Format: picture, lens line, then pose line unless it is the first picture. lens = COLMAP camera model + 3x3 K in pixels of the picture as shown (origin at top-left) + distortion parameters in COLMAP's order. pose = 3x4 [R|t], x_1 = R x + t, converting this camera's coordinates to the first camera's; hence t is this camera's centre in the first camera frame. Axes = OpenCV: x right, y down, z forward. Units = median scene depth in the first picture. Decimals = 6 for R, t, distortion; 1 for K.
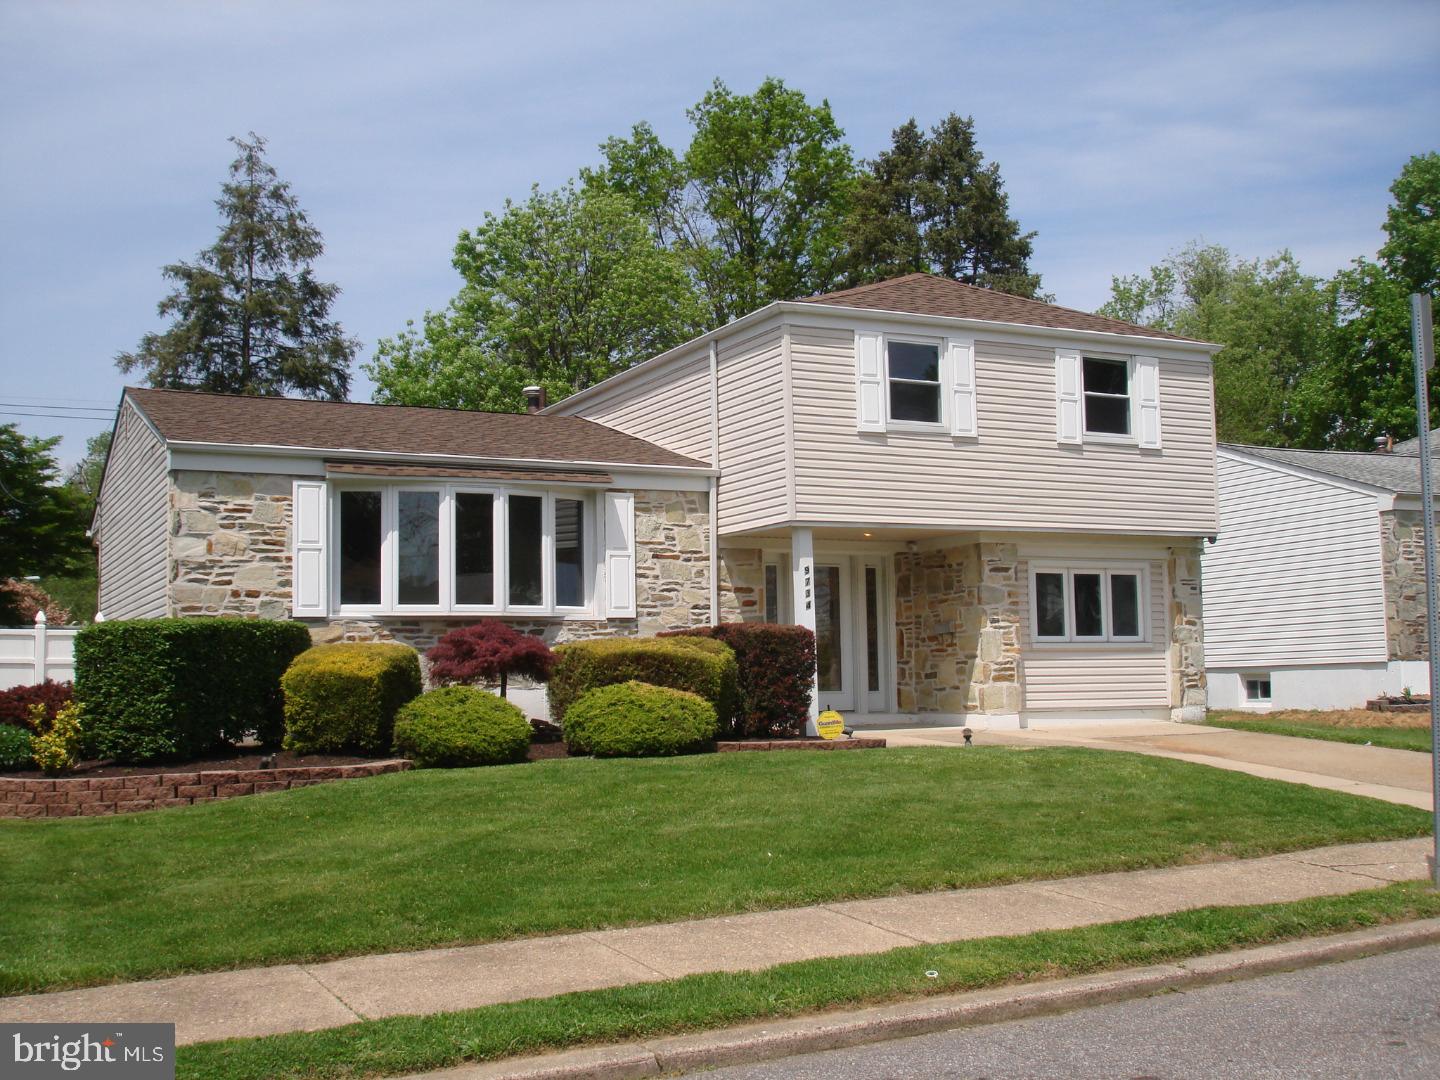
lens RADIAL K [[1619.9, 0, 706.0], [0, 1619.9, 549.5], [0, 0, 1]] dist [-0.056092, -0.184556]
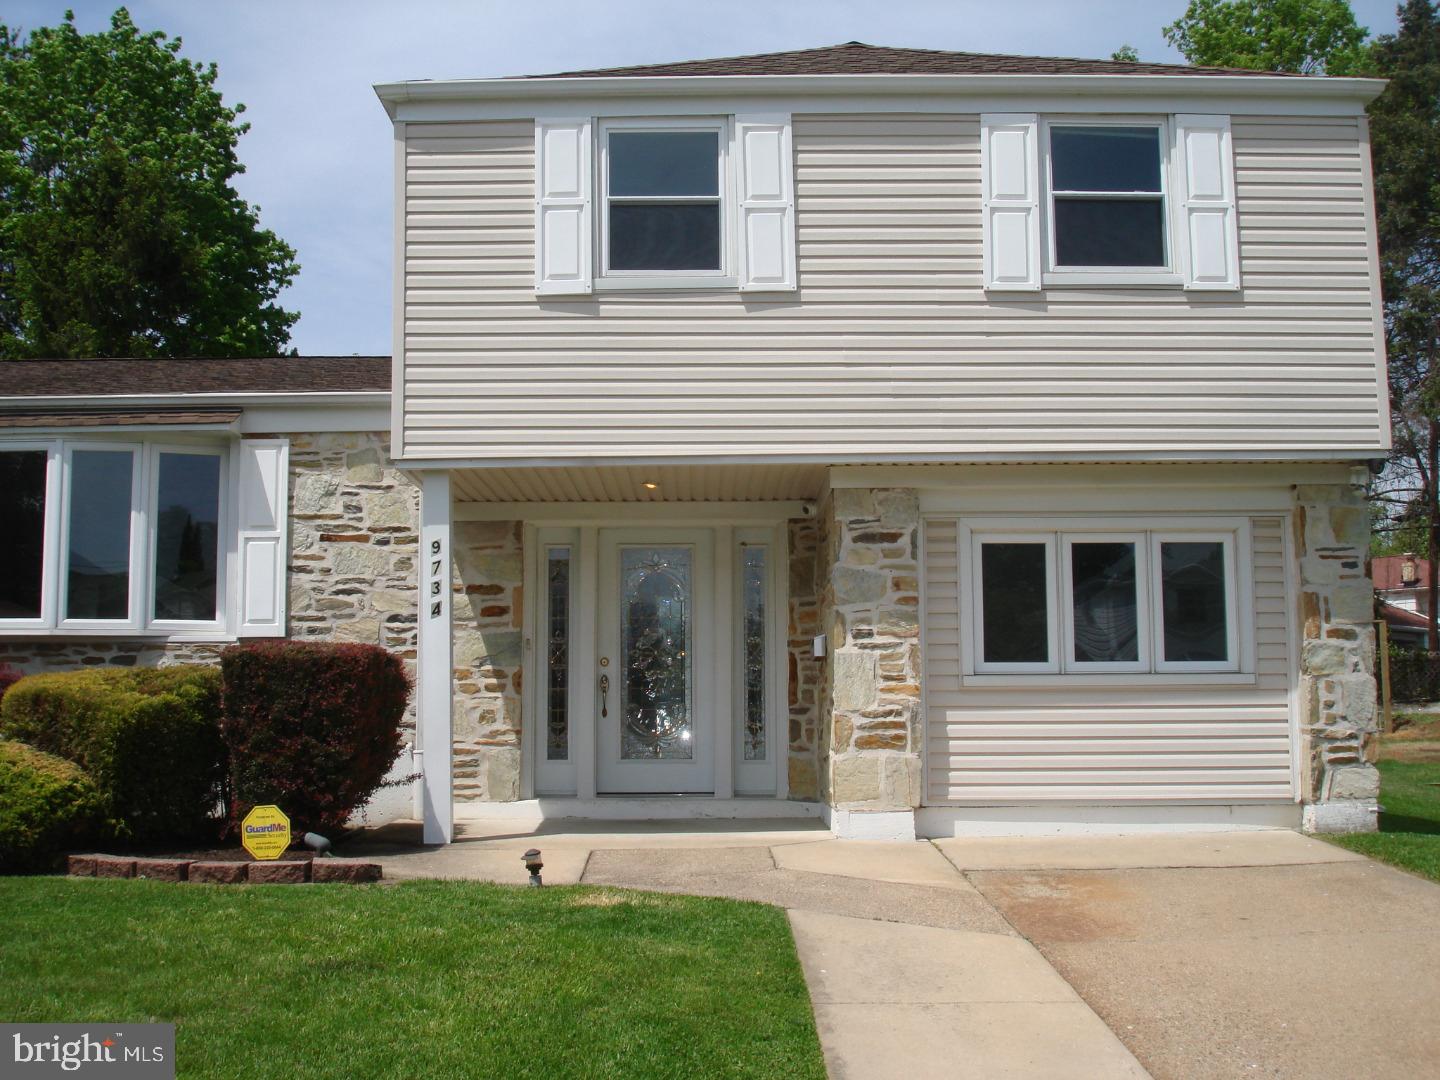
lens RADIAL K [[1619.9, 0, 706.0], [0, 1619.9, 549.5], [0, 0, 1]] dist [-0.056092, -0.184556]
pose [[0.898923, -0.037747, -0.436477, 0.369132], [0.027996, 0.999194, -0.028753, 0.030470], [0.437211, 0.013627, 0.899256, 0.503963]]
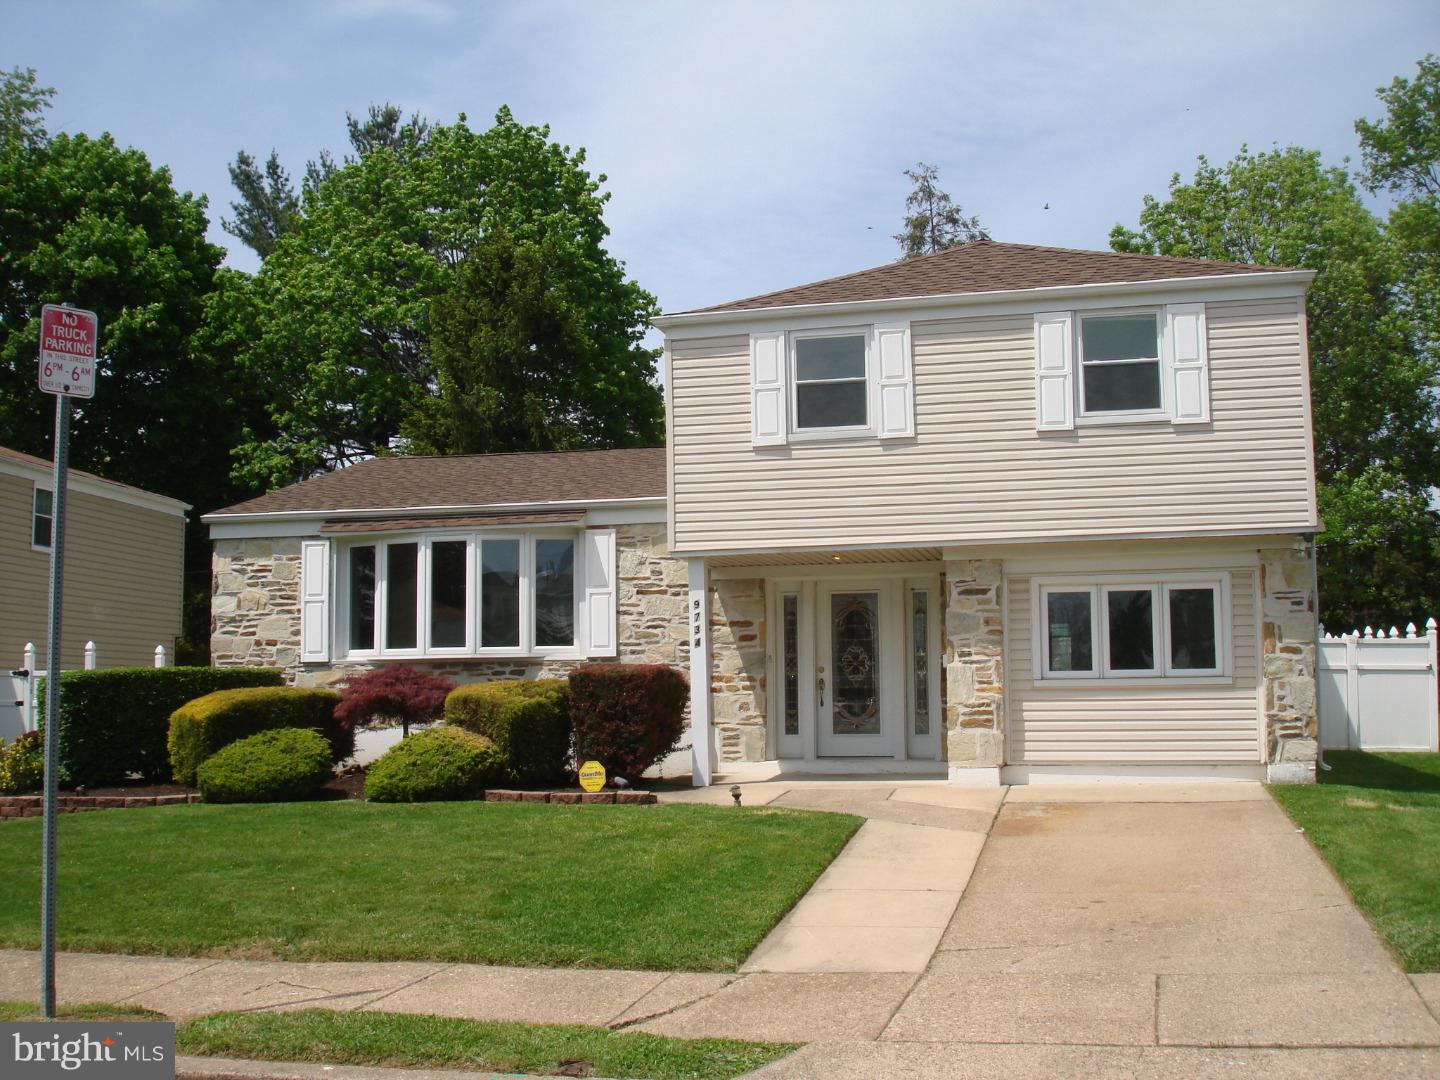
lens RADIAL K [[1619.9, 0, 706.0], [0, 1619.9, 549.5], [0, 0, 1]] dist [-0.056092, -0.184556]
pose [[0.766018, -0.053148, -0.640619, 0.616592], [0.051227, 0.998454, -0.021580, 0.001662], [0.640775, -0.016286, 0.767556, 0.282841]]
